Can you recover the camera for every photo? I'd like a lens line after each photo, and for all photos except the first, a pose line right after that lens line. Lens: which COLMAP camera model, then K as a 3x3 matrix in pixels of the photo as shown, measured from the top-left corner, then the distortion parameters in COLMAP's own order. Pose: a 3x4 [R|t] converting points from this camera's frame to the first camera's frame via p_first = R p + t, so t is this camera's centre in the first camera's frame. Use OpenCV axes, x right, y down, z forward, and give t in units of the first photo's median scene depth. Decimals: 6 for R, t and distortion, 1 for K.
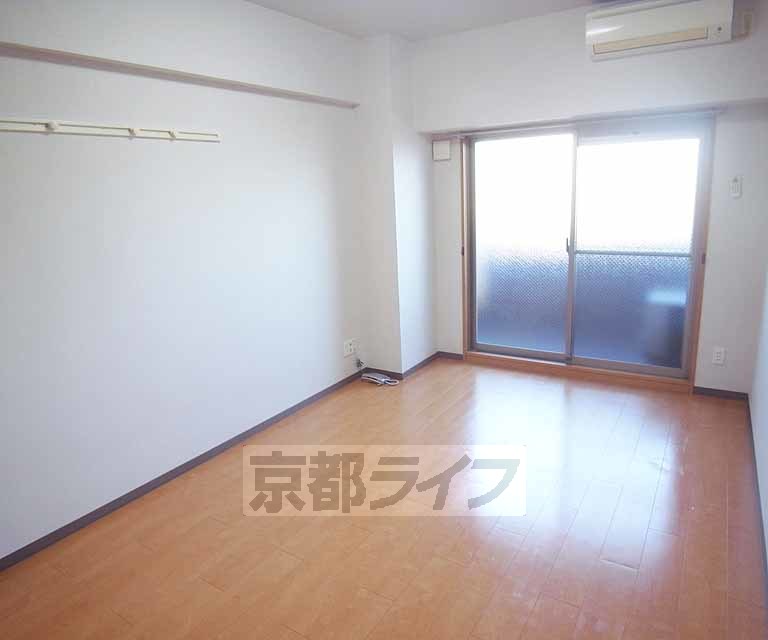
lens RADIAL K [[544.3, 0, 384.0], [0, 544.3, 320.0], [0, 0, 1]] dist [-0.000445, -0.002072]
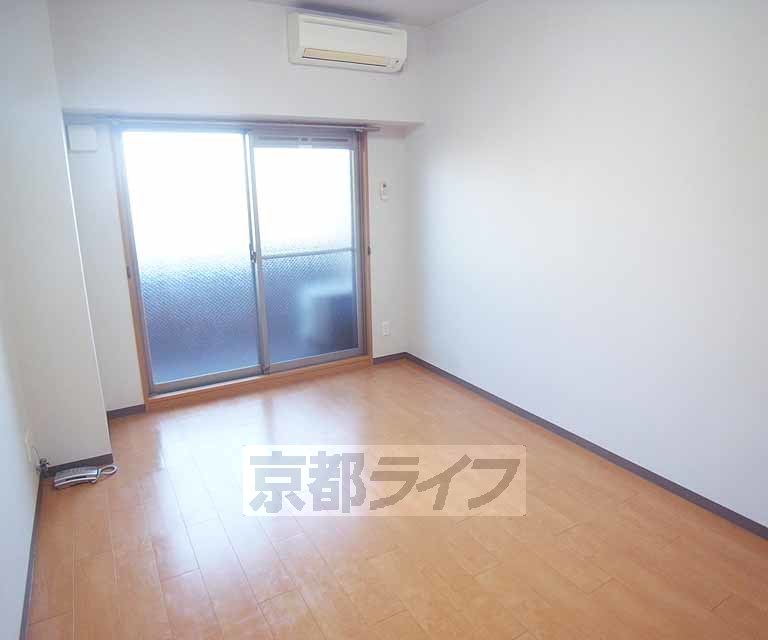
lens RADIAL K [[561.4, 0, 384.0], [0, 561.4, 320.0], [0, 0, 1]] dist [-0.004006, -0.000519]
pose [[0.458884, -0.188201, 0.868335, -0.425340], [0.213919, 0.971962, 0.097612, -0.067653], [-0.862360, 0.140960, 0.486278, 0.341295]]
